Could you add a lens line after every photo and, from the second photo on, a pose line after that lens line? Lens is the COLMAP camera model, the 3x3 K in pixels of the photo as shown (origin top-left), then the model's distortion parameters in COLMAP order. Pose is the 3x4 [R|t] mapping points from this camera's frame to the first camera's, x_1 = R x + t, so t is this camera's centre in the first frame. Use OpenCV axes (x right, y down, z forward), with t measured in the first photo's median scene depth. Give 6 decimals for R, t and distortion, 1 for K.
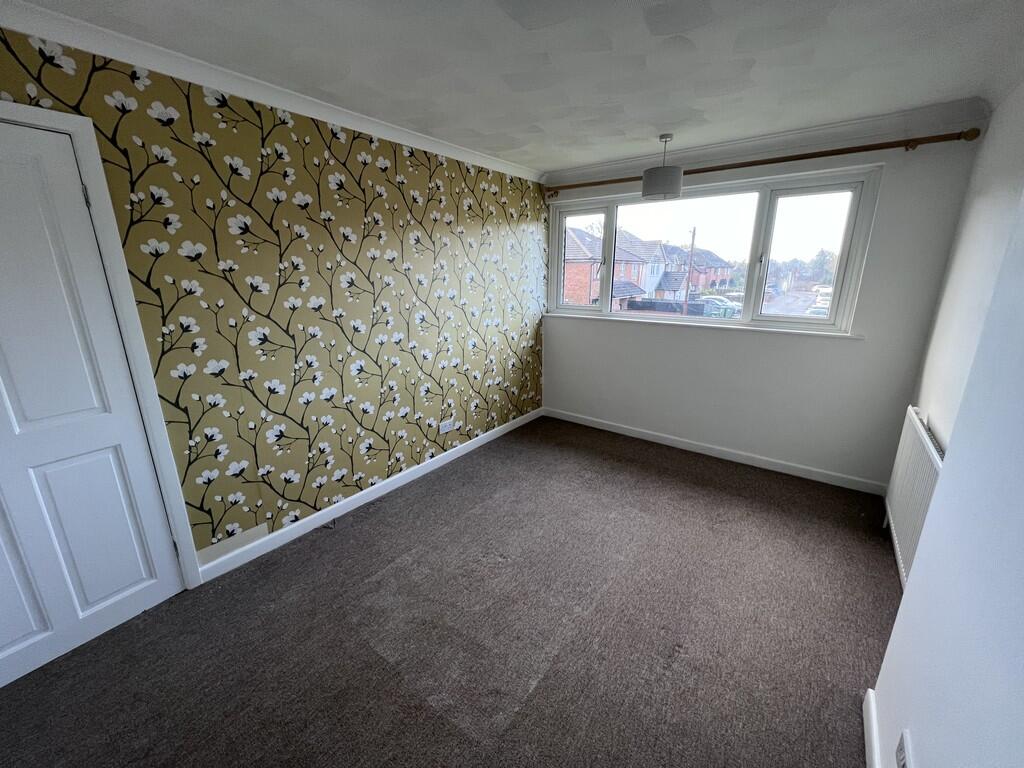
lens RADIAL K [[411.7, 0, 512.0], [0, 411.7, 384.0], [0, 0, 1]] dist [-0.001386, 0.000160]
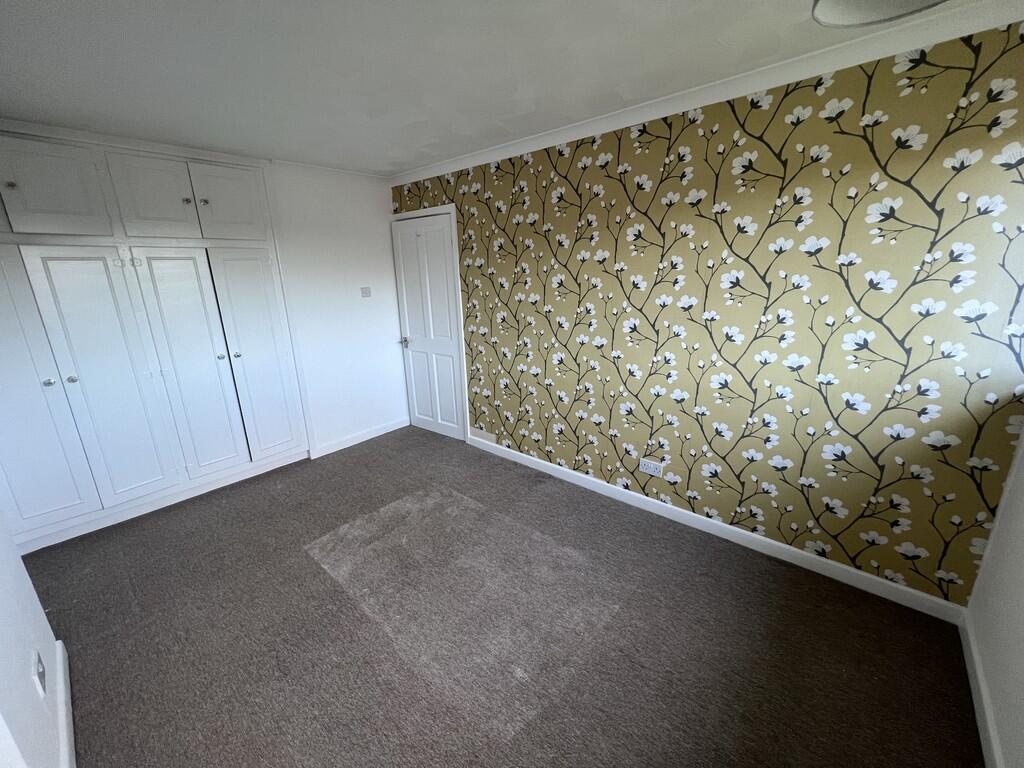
lens RADIAL K [[407.0, 0, 530.2], [0, 407.0, 385.0], [0, 0, 1]] dist [0.000289, -0.000429]
pose [[-0.053562, 0.270580, -0.961206, 0.638976], [-0.244502, 0.929733, 0.275345, -0.230742], [0.968168, 0.249765, 0.016359, 0.816412]]
